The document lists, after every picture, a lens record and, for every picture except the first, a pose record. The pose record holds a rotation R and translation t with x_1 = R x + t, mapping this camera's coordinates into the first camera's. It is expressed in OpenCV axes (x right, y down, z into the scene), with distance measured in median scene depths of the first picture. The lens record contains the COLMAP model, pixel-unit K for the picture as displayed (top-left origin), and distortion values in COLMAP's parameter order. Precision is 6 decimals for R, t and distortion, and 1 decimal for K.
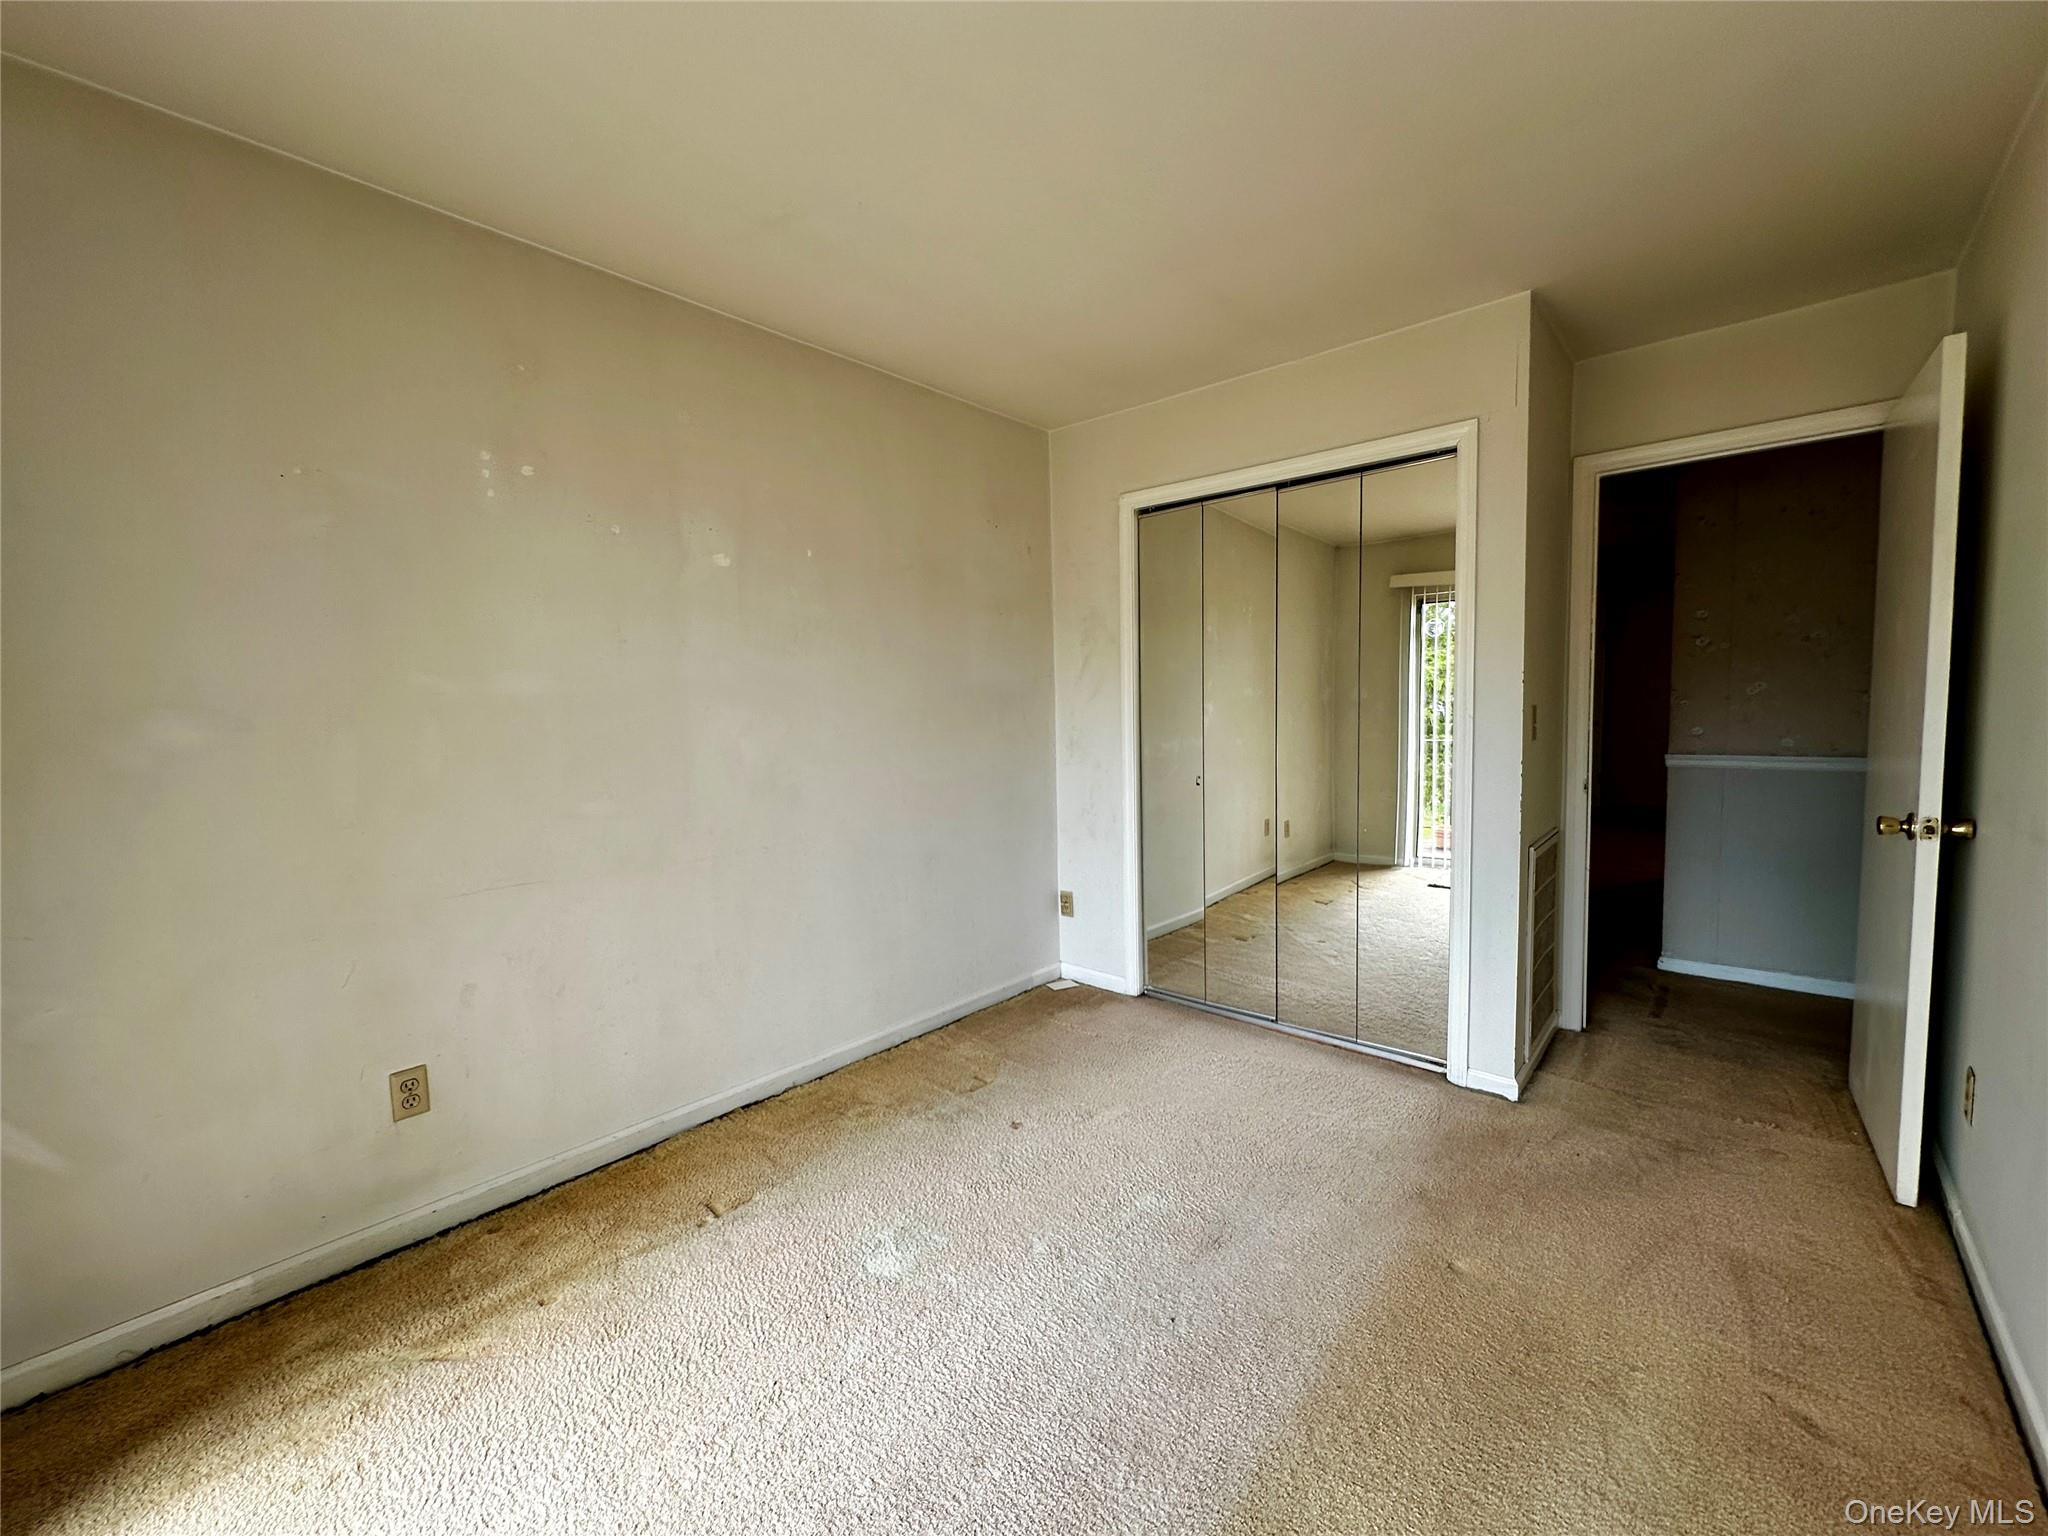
lens RADIAL K [[817.1, 0, 1017.5], [0, 817.1, 763.8], [0, 0, 1]] dist [-0.002251, 0.000375]
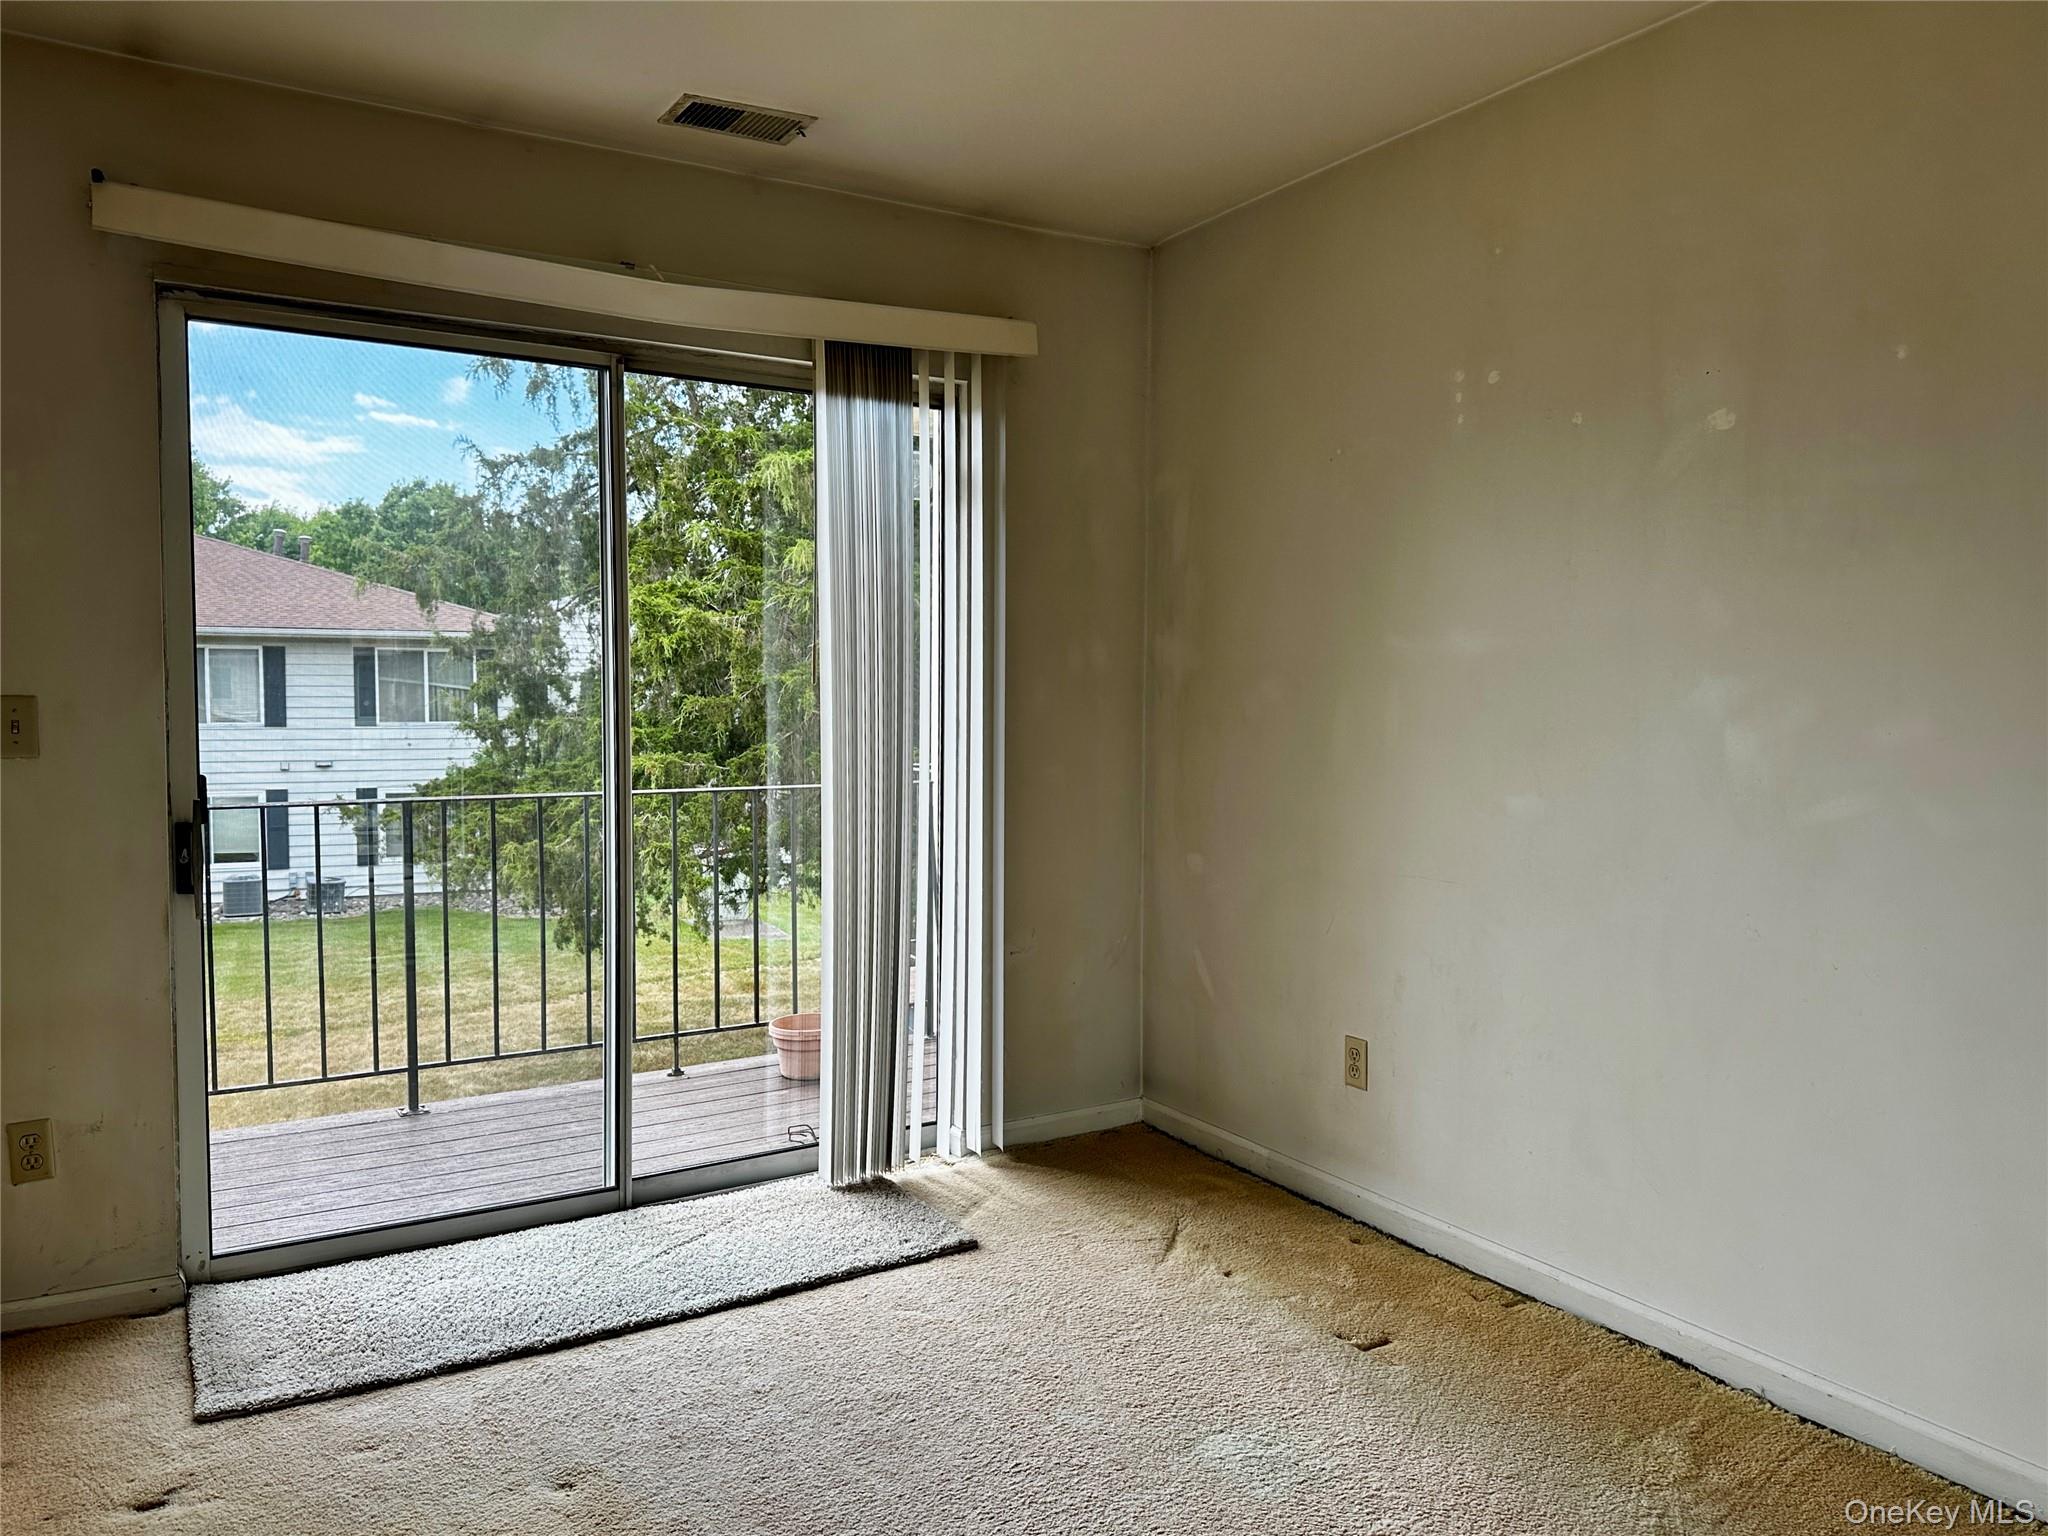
lens RADIAL K [[1422.7, 0, 1019.4], [0, 1422.7, 770.5], [0, 0, 1]] dist [0.060018, -0.076307]
pose [[-0.276545, 0.070375, -0.958421, 0.934616], [-0.074003, 0.992794, 0.094252, -0.072497], [0.958147, 0.096991, -0.269344, 0.984903]]
